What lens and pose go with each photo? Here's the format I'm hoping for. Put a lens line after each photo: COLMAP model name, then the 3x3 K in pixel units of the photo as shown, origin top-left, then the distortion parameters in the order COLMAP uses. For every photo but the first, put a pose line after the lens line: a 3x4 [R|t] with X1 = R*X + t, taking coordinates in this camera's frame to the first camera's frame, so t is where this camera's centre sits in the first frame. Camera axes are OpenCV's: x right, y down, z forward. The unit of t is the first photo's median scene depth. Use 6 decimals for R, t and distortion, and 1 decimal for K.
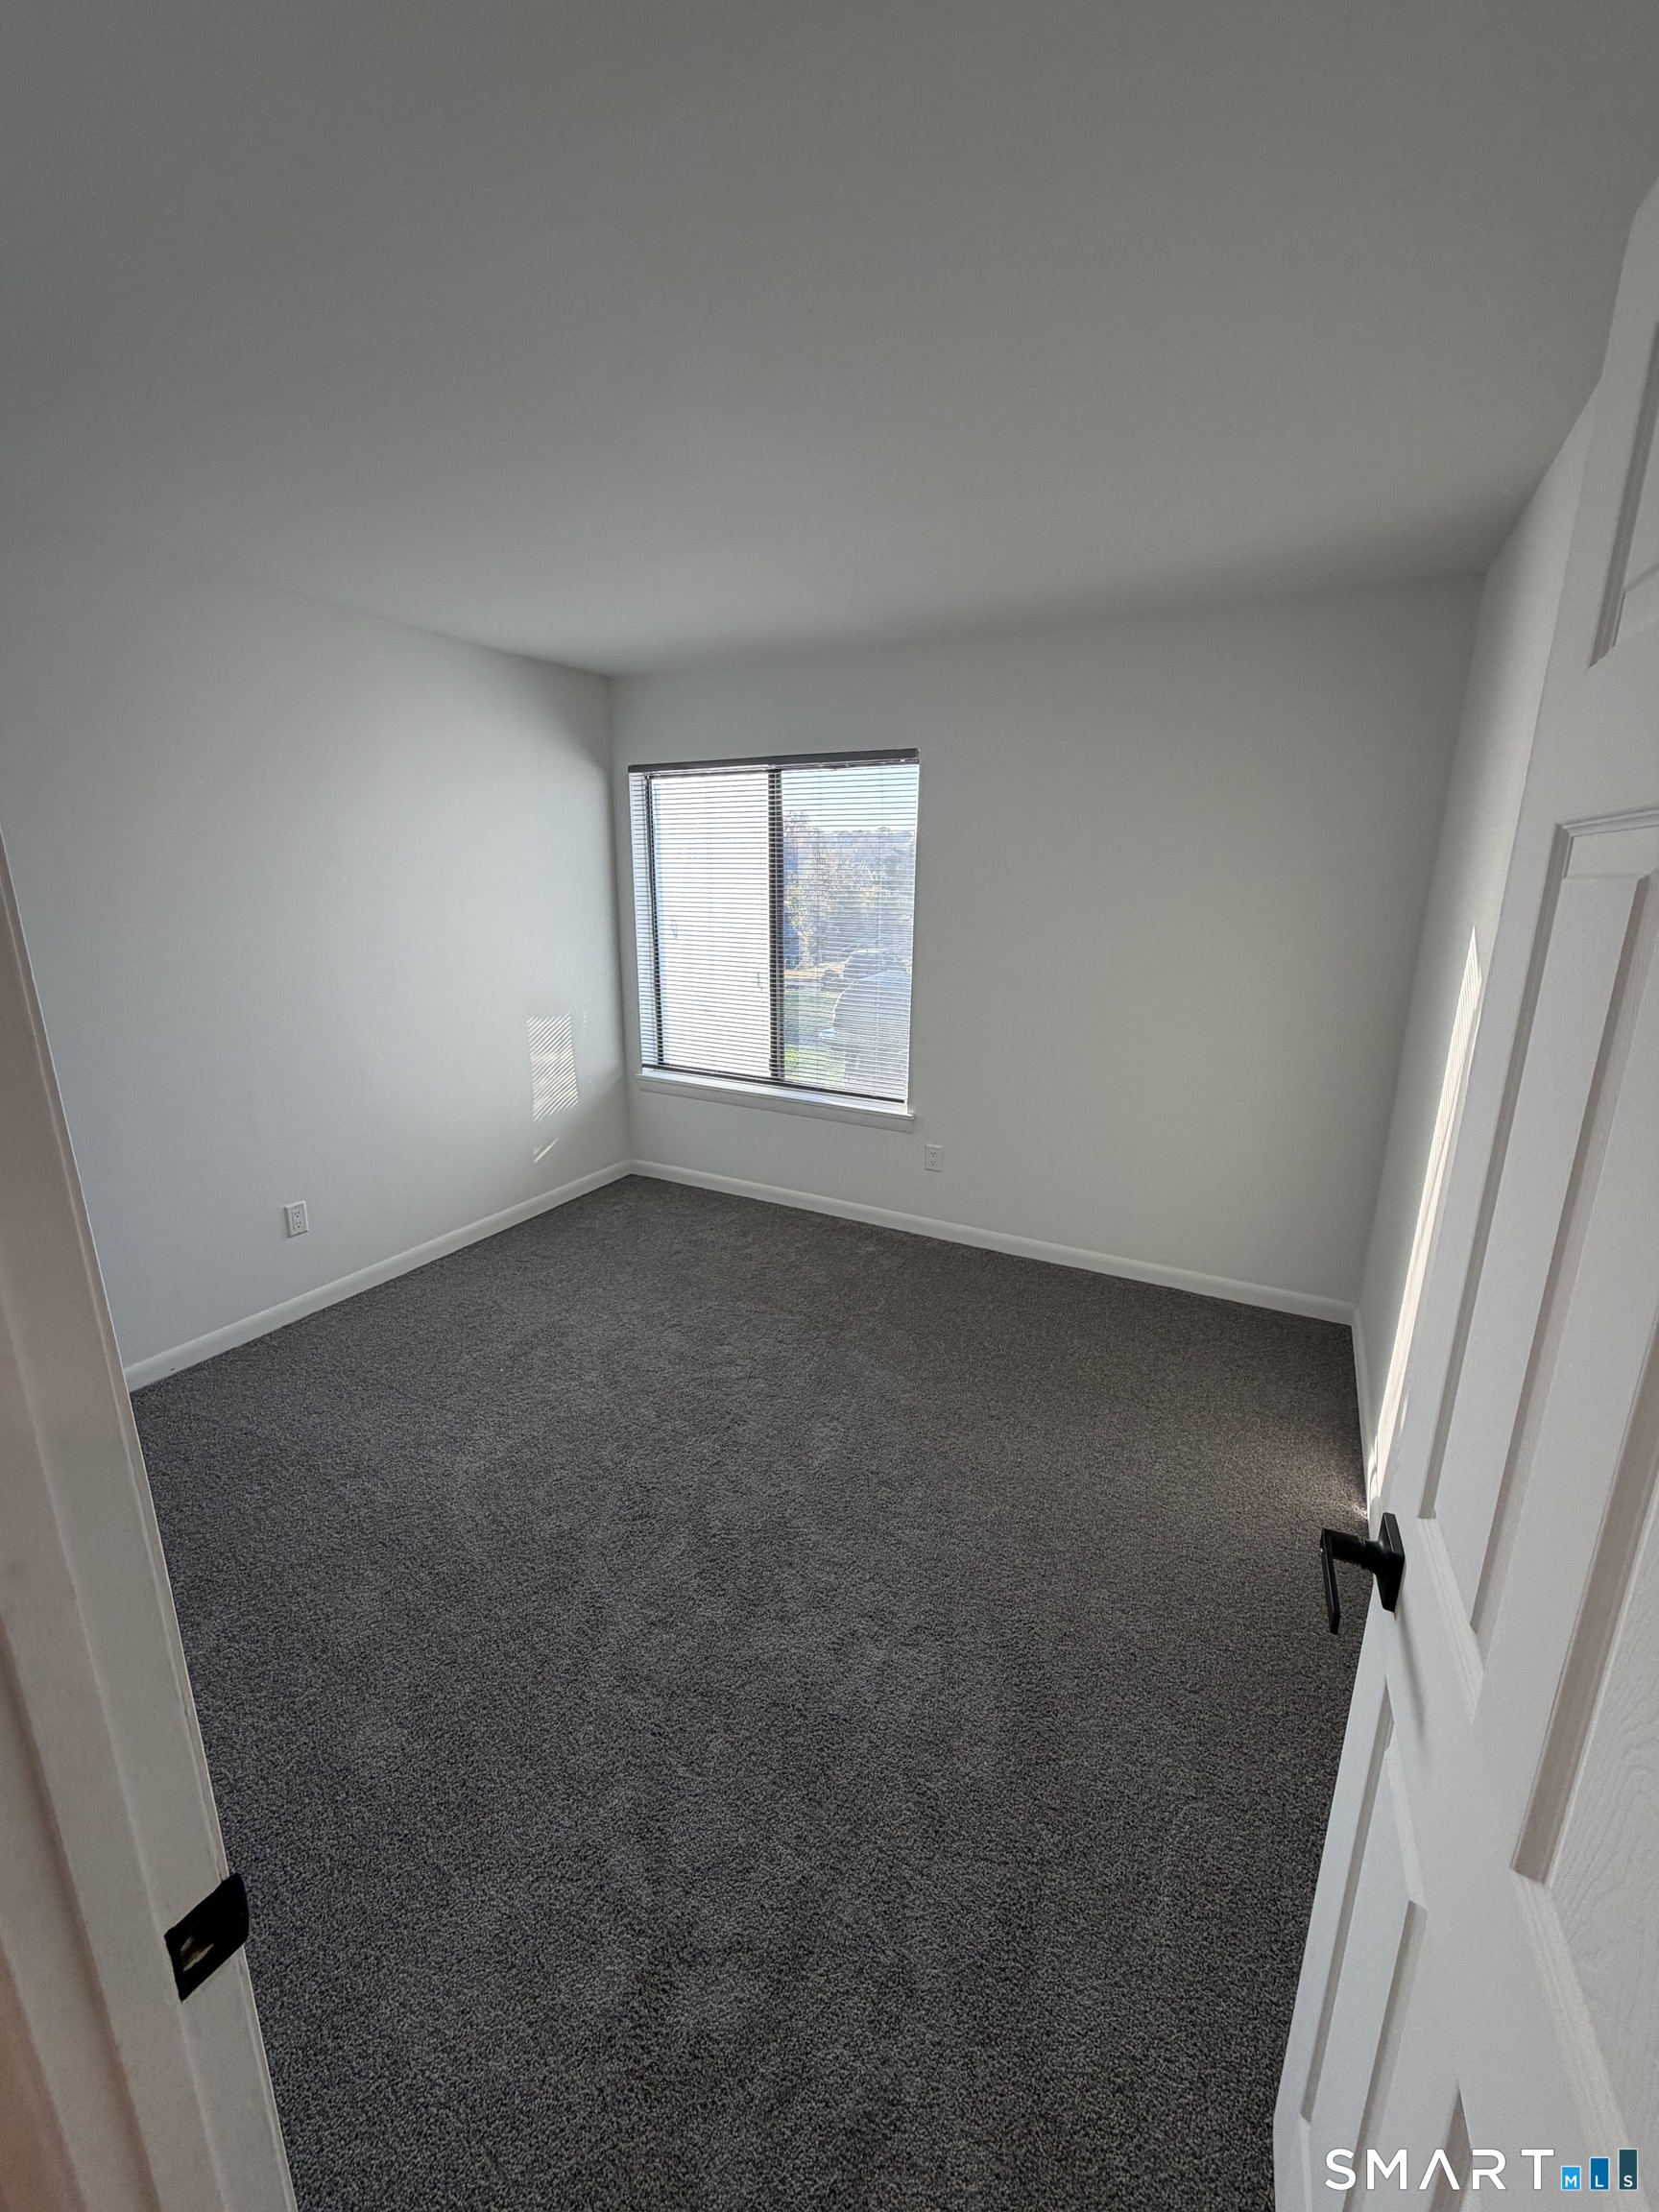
lens RADIAL K [[880.1, 0, 826.7], [0, 880.1, 1102.4], [0, 0, 1]] dist [0.001065, -0.000453]
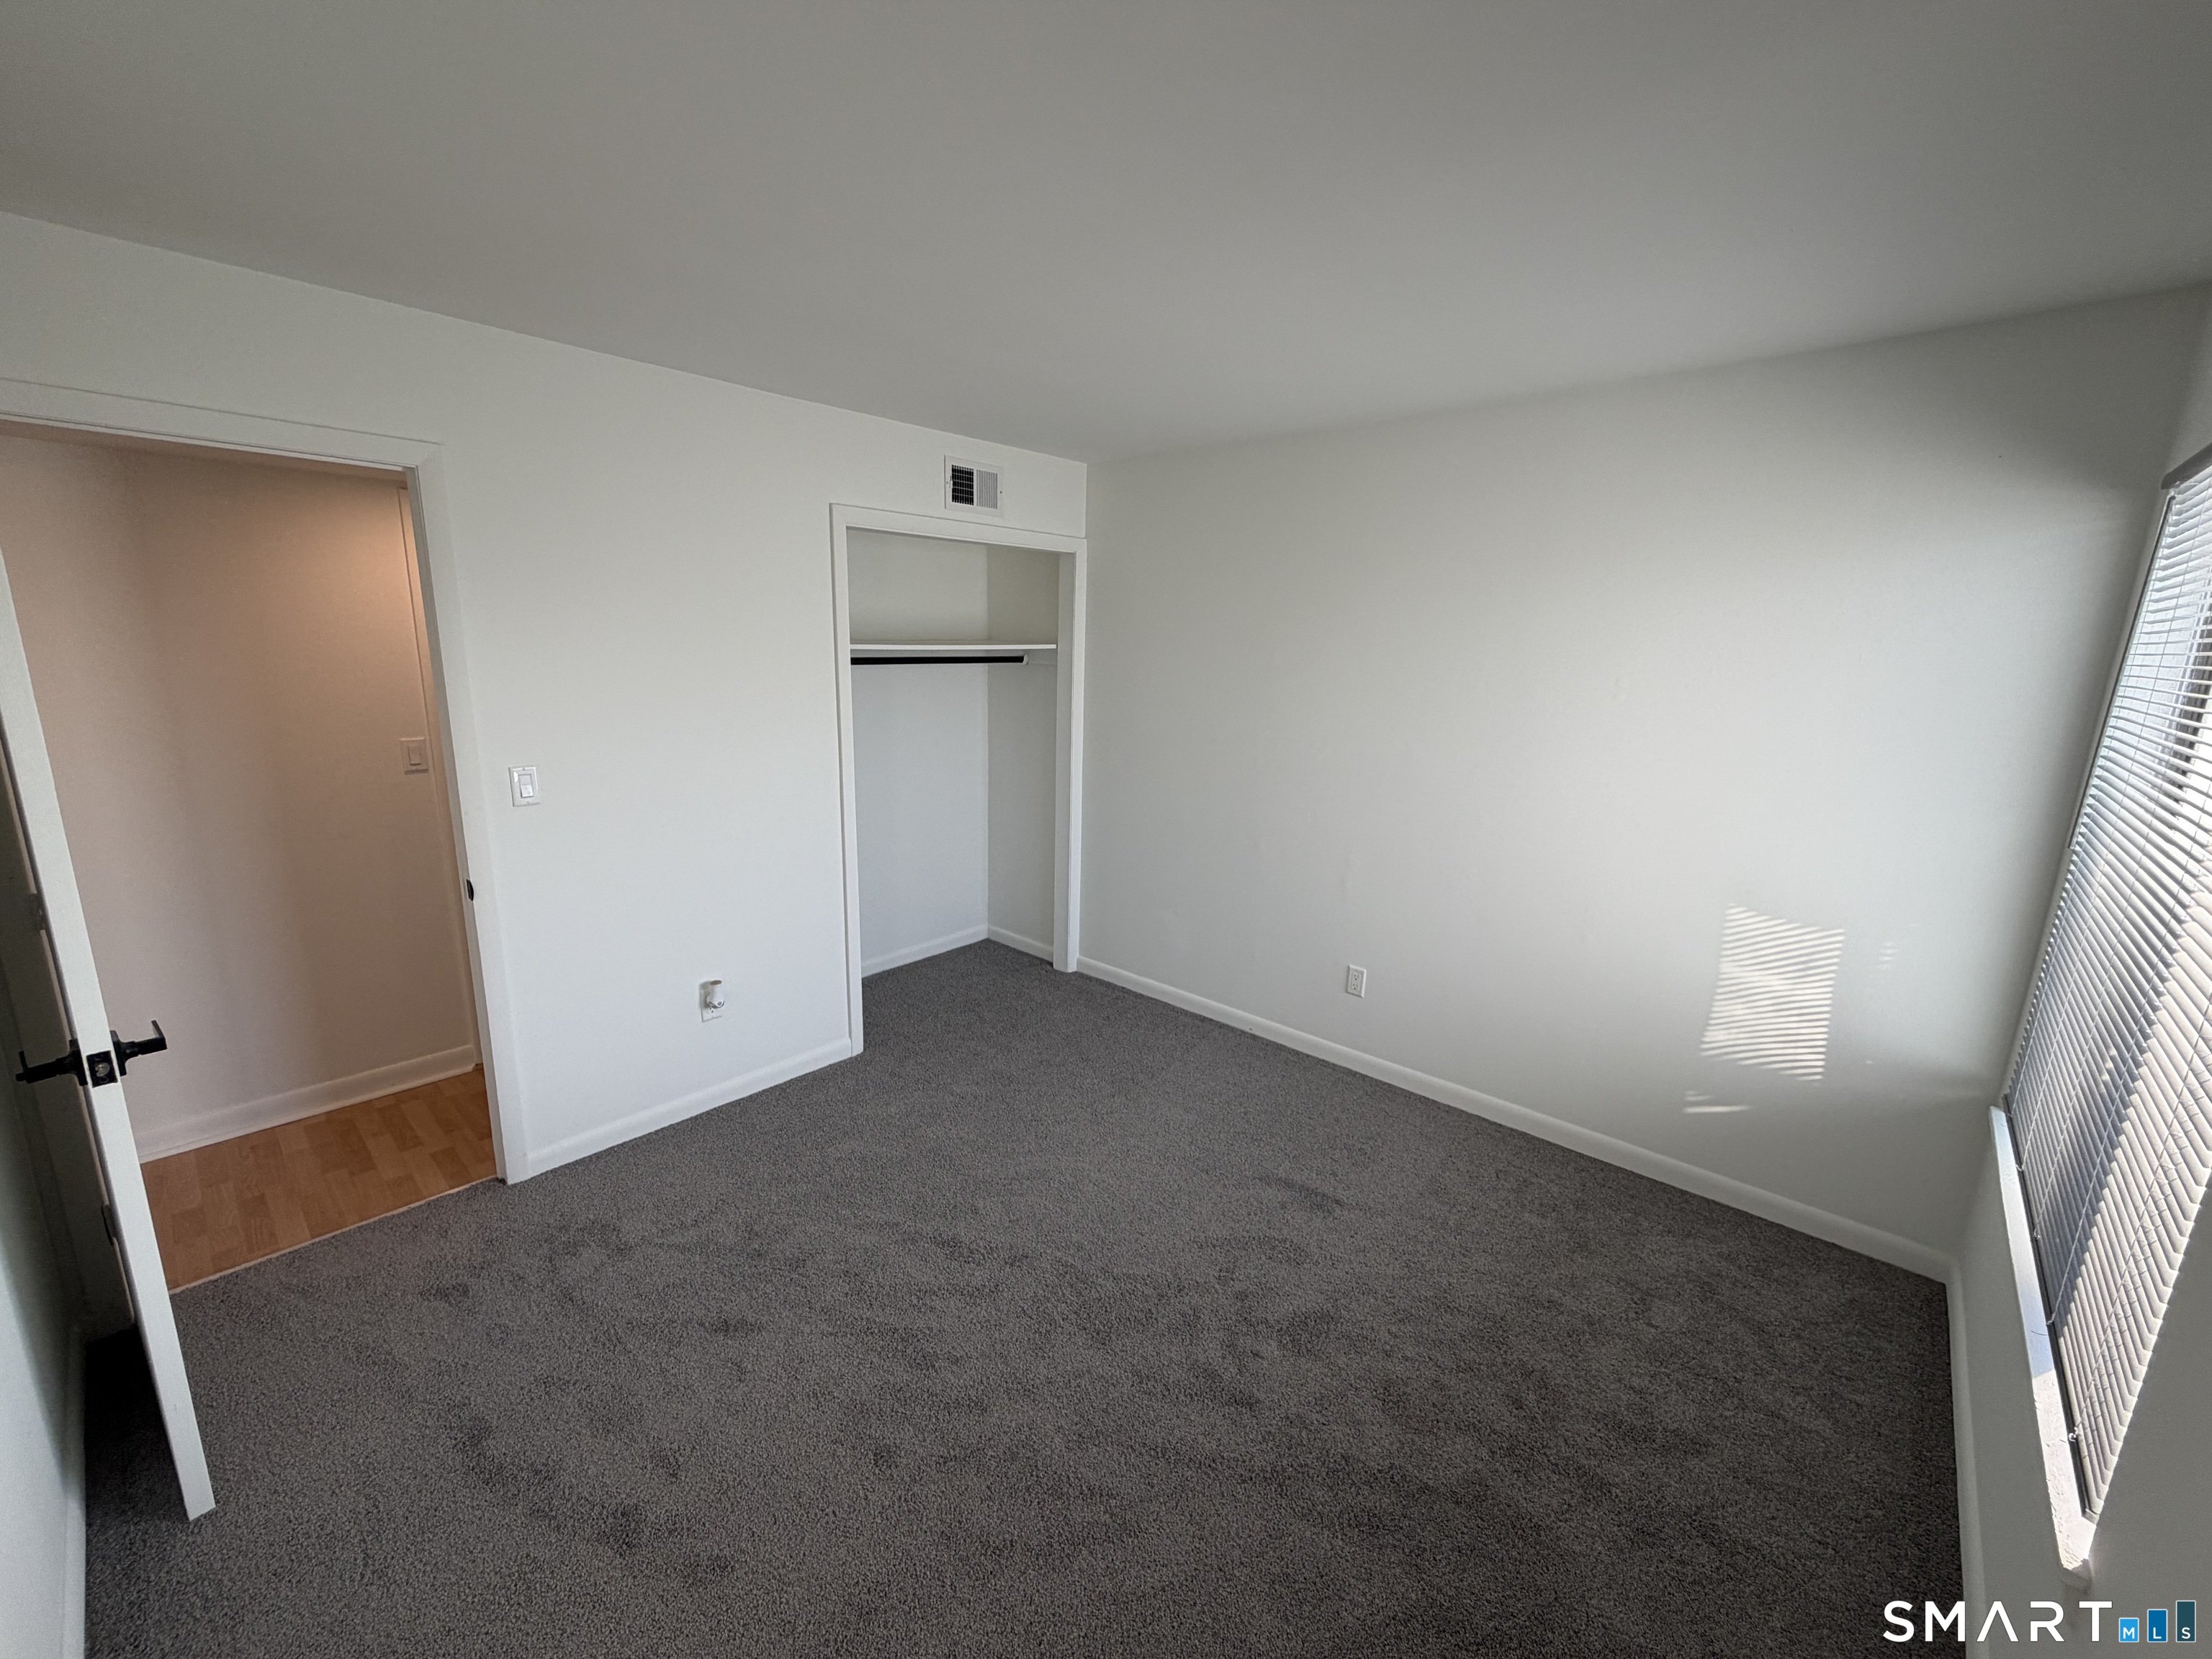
lens RADIAL K [[880.1, 0, 1103.4], [0, 880.1, 824.6], [0, 0, 1]] dist [0.001065, -0.000453]
pose [[-0.240891, 0.190336, -0.951706, 0.372965], [-0.265462, 0.930268, 0.253241, -0.187837], [0.933542, 0.313645, -0.173566, 0.639490]]
